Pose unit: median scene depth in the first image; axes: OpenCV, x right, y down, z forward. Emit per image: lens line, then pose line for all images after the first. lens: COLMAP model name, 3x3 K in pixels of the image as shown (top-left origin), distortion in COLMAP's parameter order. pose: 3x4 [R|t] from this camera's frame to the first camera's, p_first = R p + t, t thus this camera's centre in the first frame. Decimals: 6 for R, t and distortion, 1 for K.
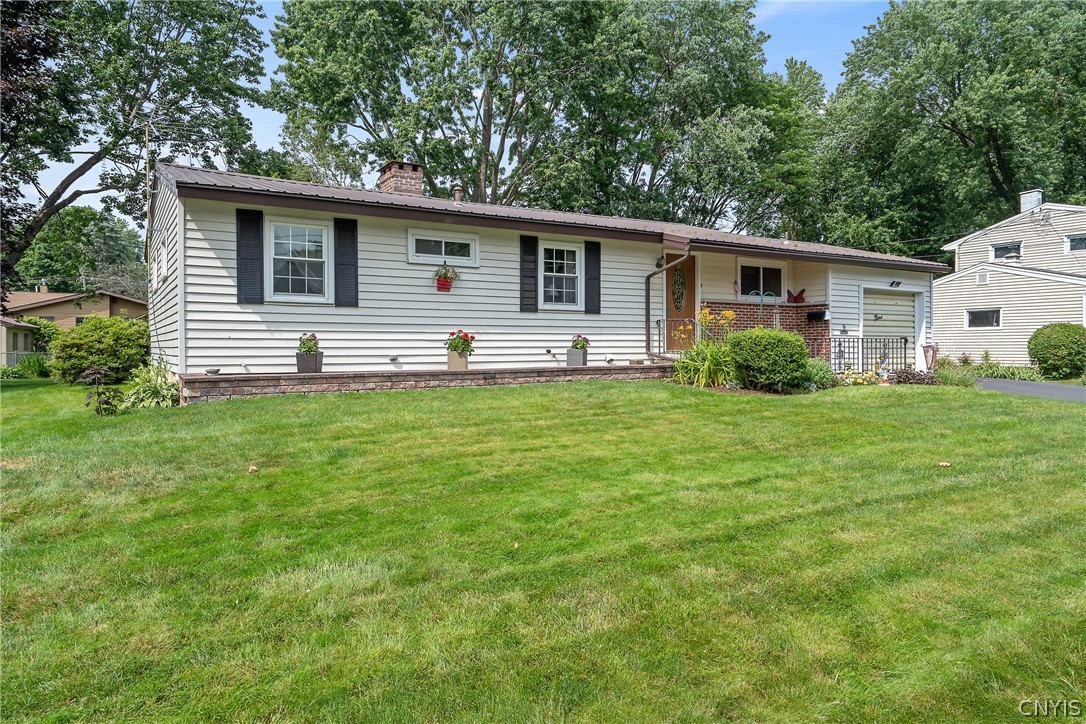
lens RADIAL K [[718.7, 0, 543.0], [0, 718.7, 362.0], [0, 0, 1]] dist [0.007440, 0.000105]
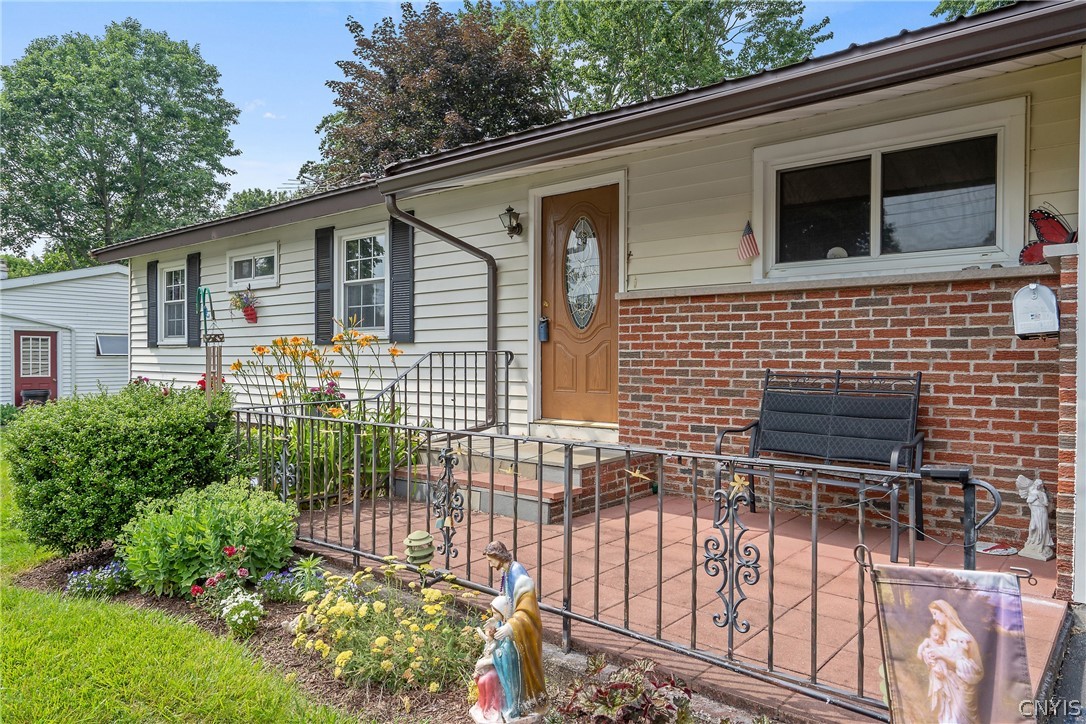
lens RADIAL K [[718.7, 0, 543.0], [0, 718.7, 362.0], [0, 0, 1]] dist [0.007440, 0.000105]
pose [[0.327290, 0.003203, -0.944919, 0.659370], [-0.027785, 0.999594, -0.006236, -0.055229], [0.944515, 0.028296, 0.327246, 0.973200]]
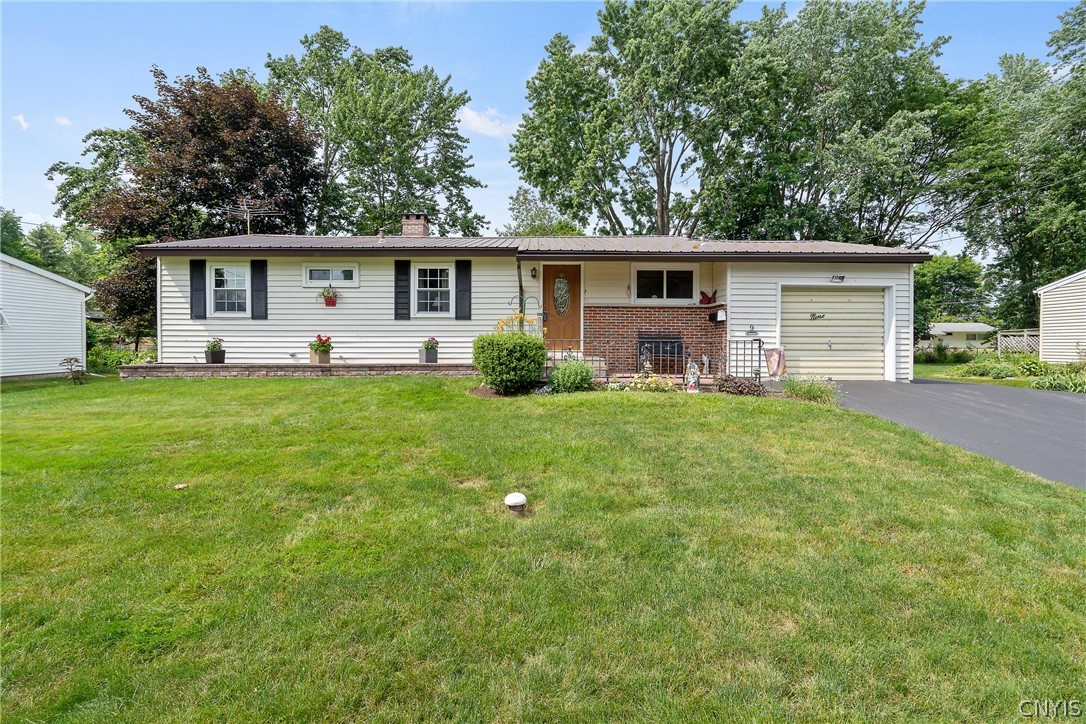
lens RADIAL K [[481.8, 0, 542.5], [0, 481.8, 346.7], [0, 0, 1]] dist [-0.020176, 0.009203]
pose [[0.855639, 0.003473, -0.517561, 0.633927], [-0.014802, 0.999733, -0.017762, -0.010380], [0.517361, 0.022859, 0.855462, 0.400005]]
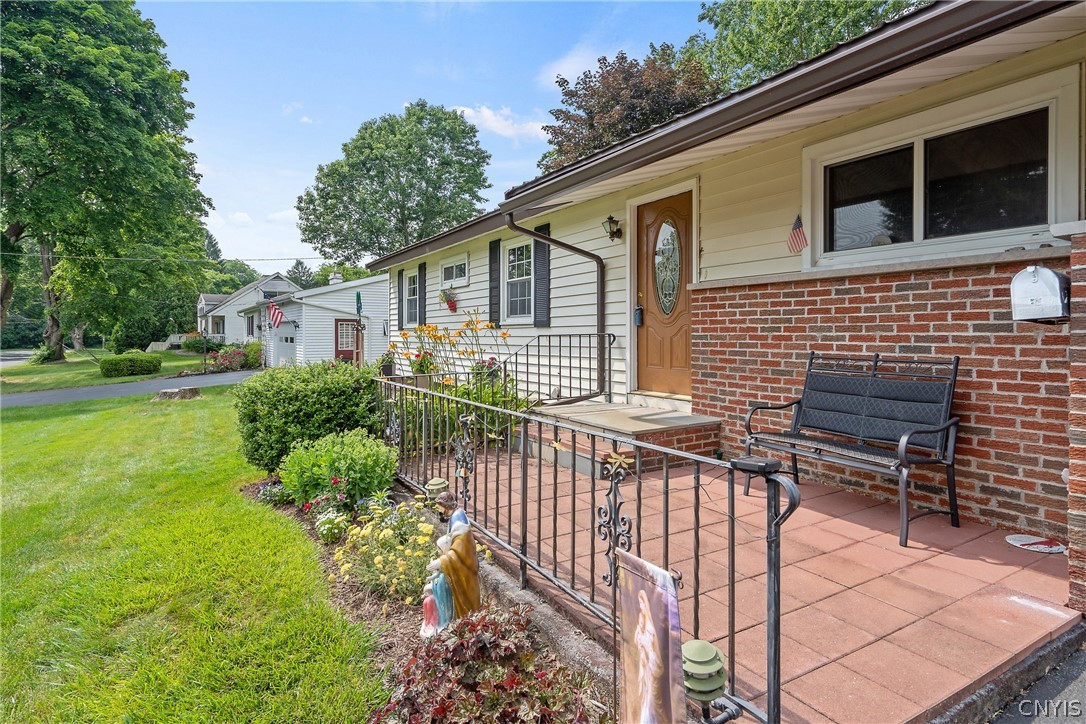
lens RADIAL K [[573.5, 0, 536.1], [0, 573.5, 333.1], [0, 0, 1]] dist [0.003840, 0.000714]
pose [[-0.009195, -0.005804, -0.999941, 0.666958], [-0.027642, 0.999602, -0.005548, -0.061338], [0.999576, 0.027589, -0.009351, 1.055285]]
